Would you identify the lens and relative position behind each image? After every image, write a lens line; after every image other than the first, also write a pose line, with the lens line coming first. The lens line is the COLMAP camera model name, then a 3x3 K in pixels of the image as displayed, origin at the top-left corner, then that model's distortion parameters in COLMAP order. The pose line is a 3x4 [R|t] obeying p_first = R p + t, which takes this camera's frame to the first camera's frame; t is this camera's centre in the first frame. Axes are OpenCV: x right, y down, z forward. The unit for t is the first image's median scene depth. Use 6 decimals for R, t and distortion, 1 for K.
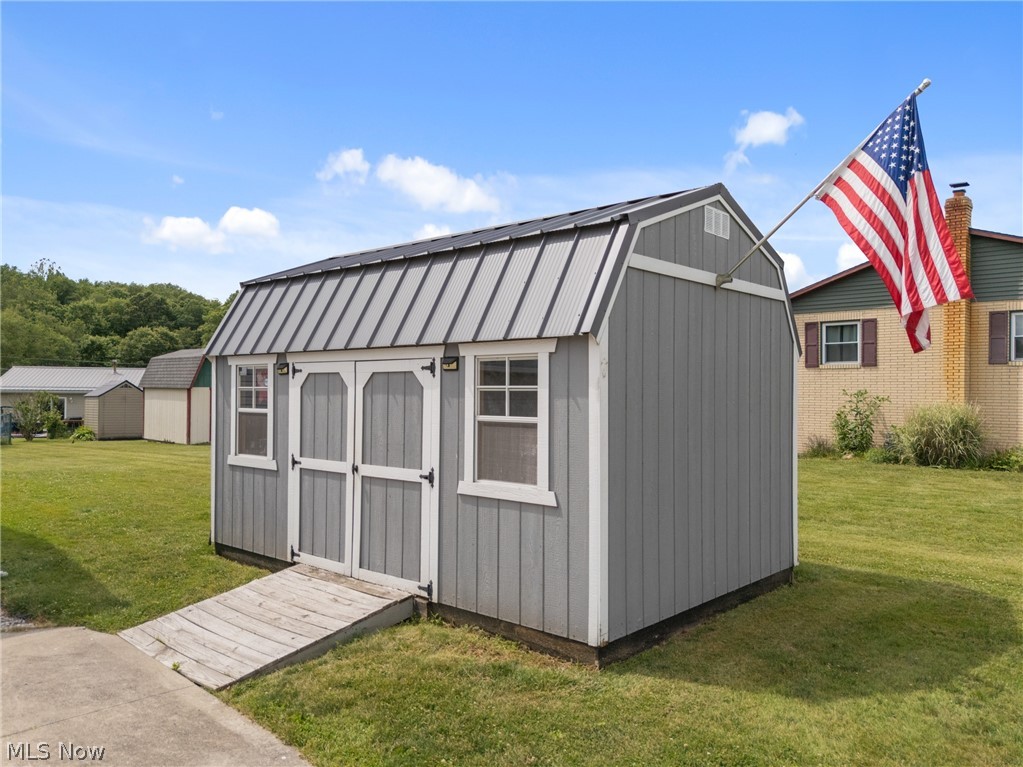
lens RADIAL K [[775.3, 0, 515.7], [0, 775.3, 385.8], [0, 0, 1]] dist [0.039930, -0.005440]
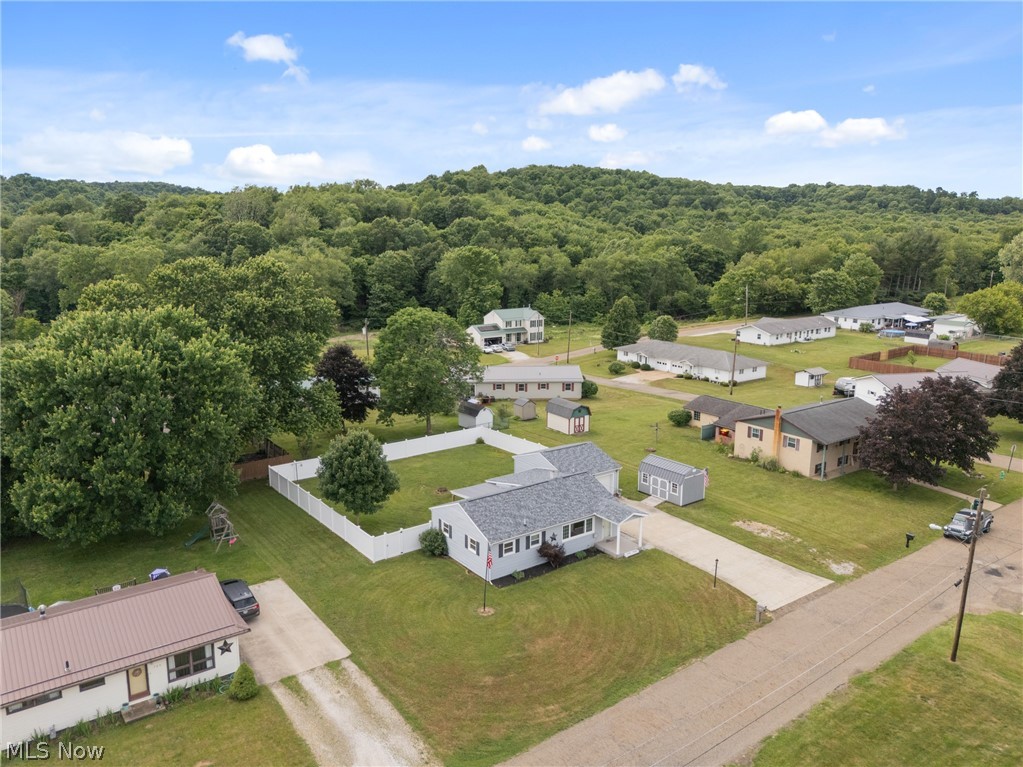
lens RADIAL K [[743.9, 0, 510.5], [0, 743.9, 429.4], [0, 0, 1]] dist [0.000316, 0.000715]
pose [[0.984332, 0.038615, -0.172043, -0.156062], [0.008781, 0.963779, 0.266558, -1.130630], [0.176104, -0.263892, 0.948340, -2.950663]]
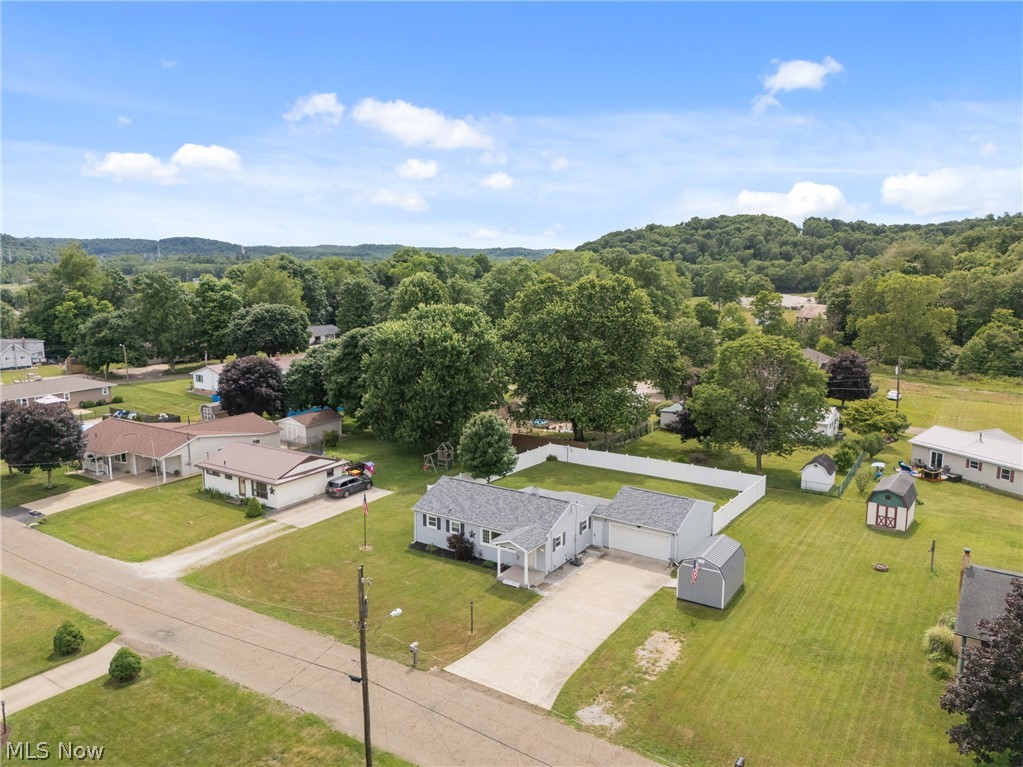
lens RADIAL K [[743.9, 0, 510.5], [0, 743.9, 429.4], [0, 0, 1]] dist [0.000316, 0.000715]
pose [[0.194128, 0.218969, -0.956225, 2.285239], [0.000376, 0.974753, 0.223288, -1.067465], [0.980976, -0.043706, 0.189144, -0.803602]]
